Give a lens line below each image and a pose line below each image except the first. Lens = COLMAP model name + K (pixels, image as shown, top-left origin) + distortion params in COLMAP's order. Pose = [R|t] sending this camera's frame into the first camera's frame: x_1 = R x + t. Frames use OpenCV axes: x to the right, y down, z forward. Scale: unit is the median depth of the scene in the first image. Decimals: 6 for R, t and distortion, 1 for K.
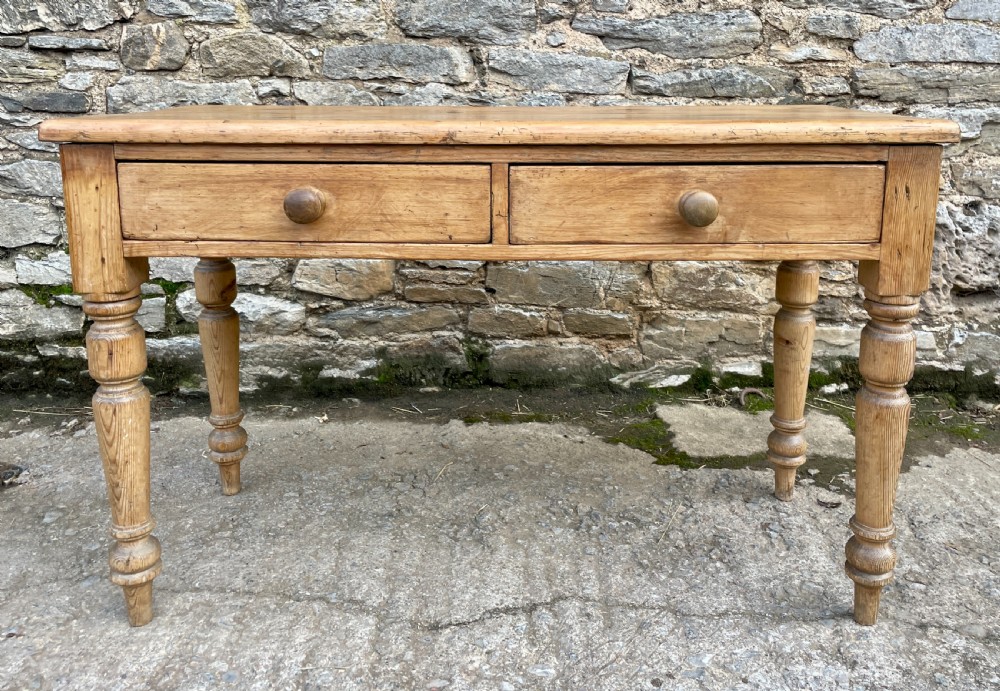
lens RADIAL K [[908.0, 0, 512.9], [0, 908.0, 252.5], [0, 0, 1]] dist [0.035074, 0.000000]
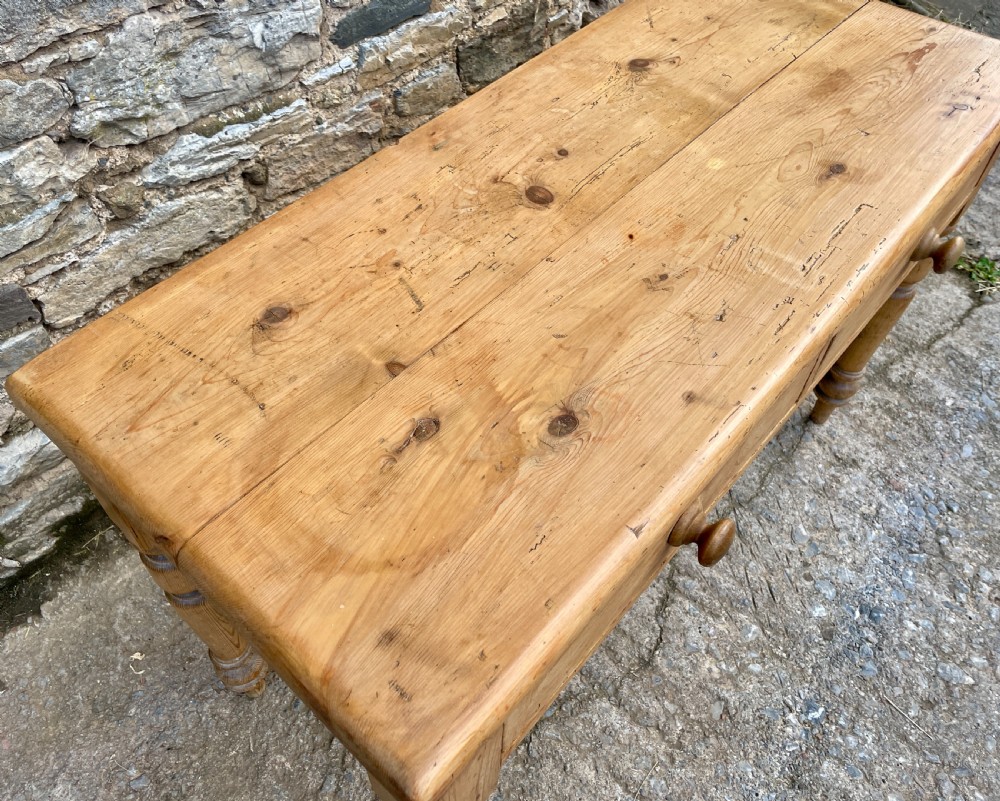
lens RADIAL K [[812.4, 0, 460.0], [0, 812.4, 394.8], [0, 0, 1]] dist [0.071387, -0.089897]
pose [[0.663007, -0.574609, 0.479840, -0.335588], [0.160187, 0.735020, 0.658852, -0.321343], [-0.731274, -0.359959, 0.579369, 0.474677]]
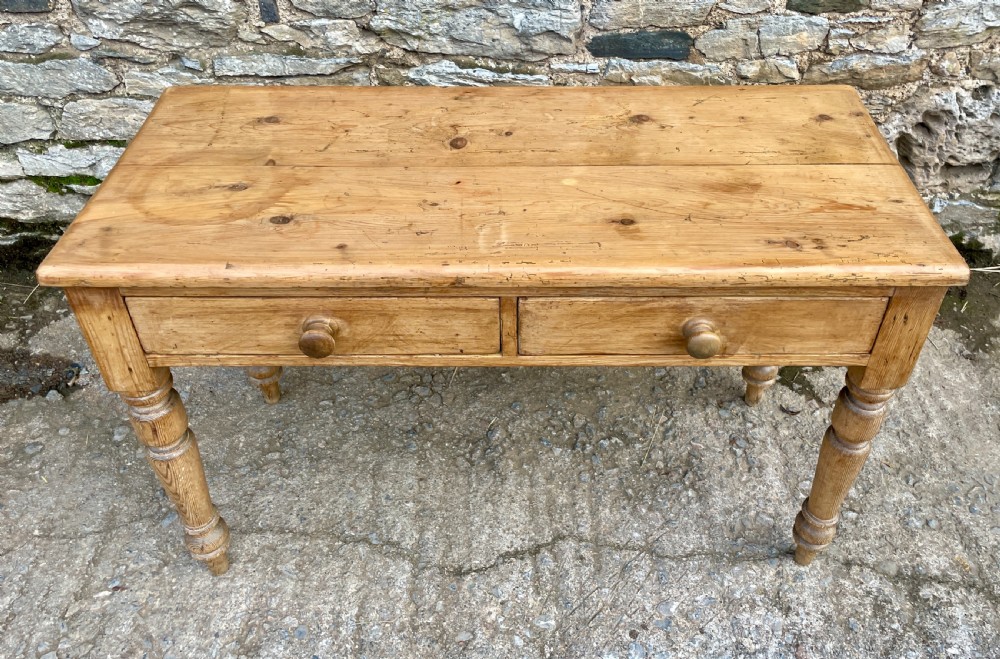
lens RADIAL K [[847.3, 0, 526.5], [0, 847.3, 279.8], [0, 0, 1]] dist [0.060292, -0.069094]
pose [[0.999812, -0.008275, 0.017514, -0.006566], [-0.000971, 0.881614, 0.471970, -0.324873], [-0.019346, -0.471899, 0.881441, 0.107243]]
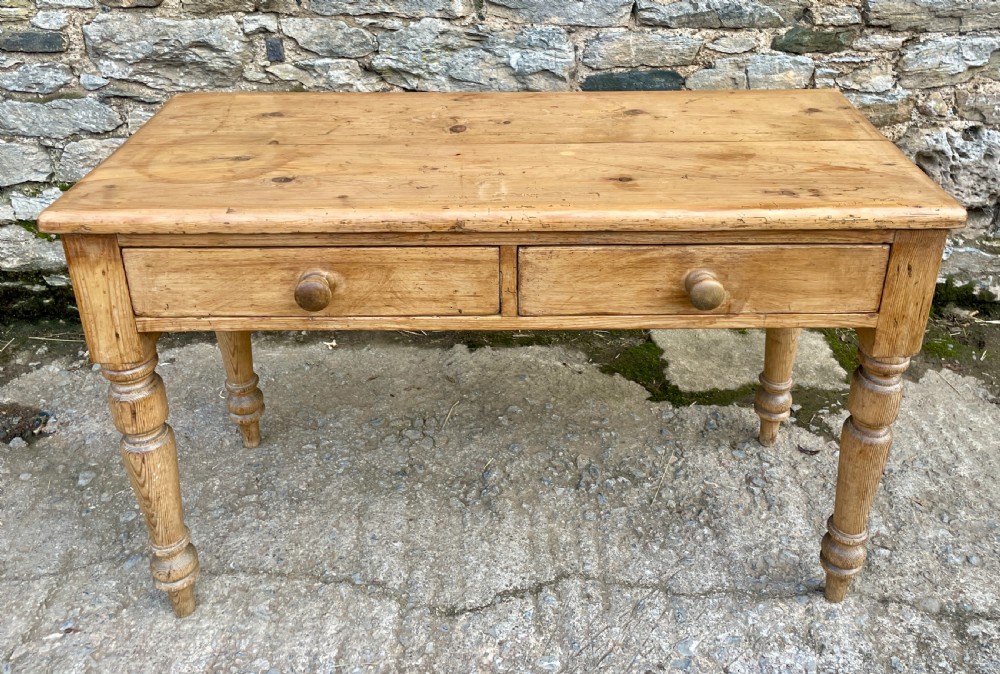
lens RADIAL K [[901.6, 0, 523.5], [0, 901.6, 219.8], [0, 0, 1]] dist [0.052195, -0.058632]
pose [[0.999683, -0.010409, 0.022914, -0.011732], [0.004484, 0.969556, 0.244829, -0.215119], [-0.024765, -0.244649, 0.969296, 0.027621]]
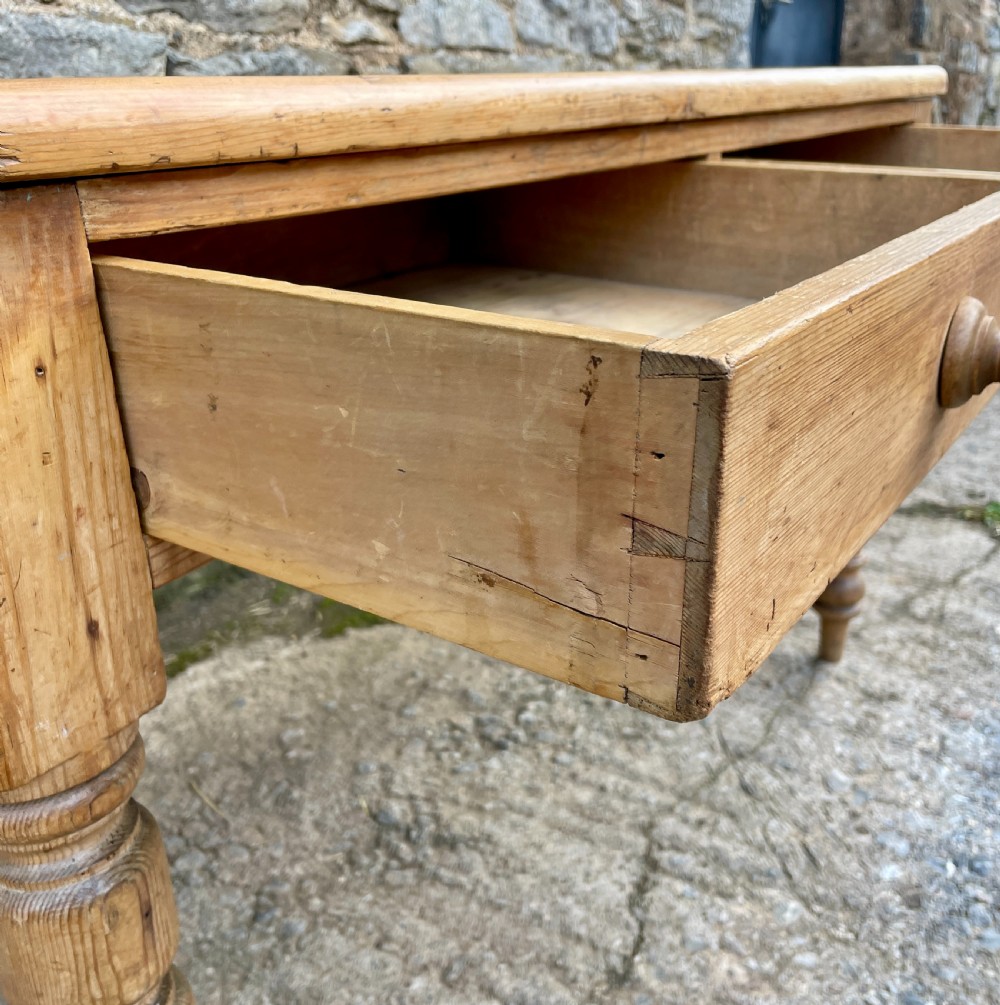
lens RADIAL K [[1032.4, 0, 514.2], [0, 1032.4, 502.9], [0, 0, 1]] dist [0.018785, 0.000000]
pose [[0.559319, -0.323938, 0.763038, -0.359305], [0.203956, 0.945965, 0.252094, -0.047794], [-0.803471, 0.014625, 0.595165, 0.427015]]
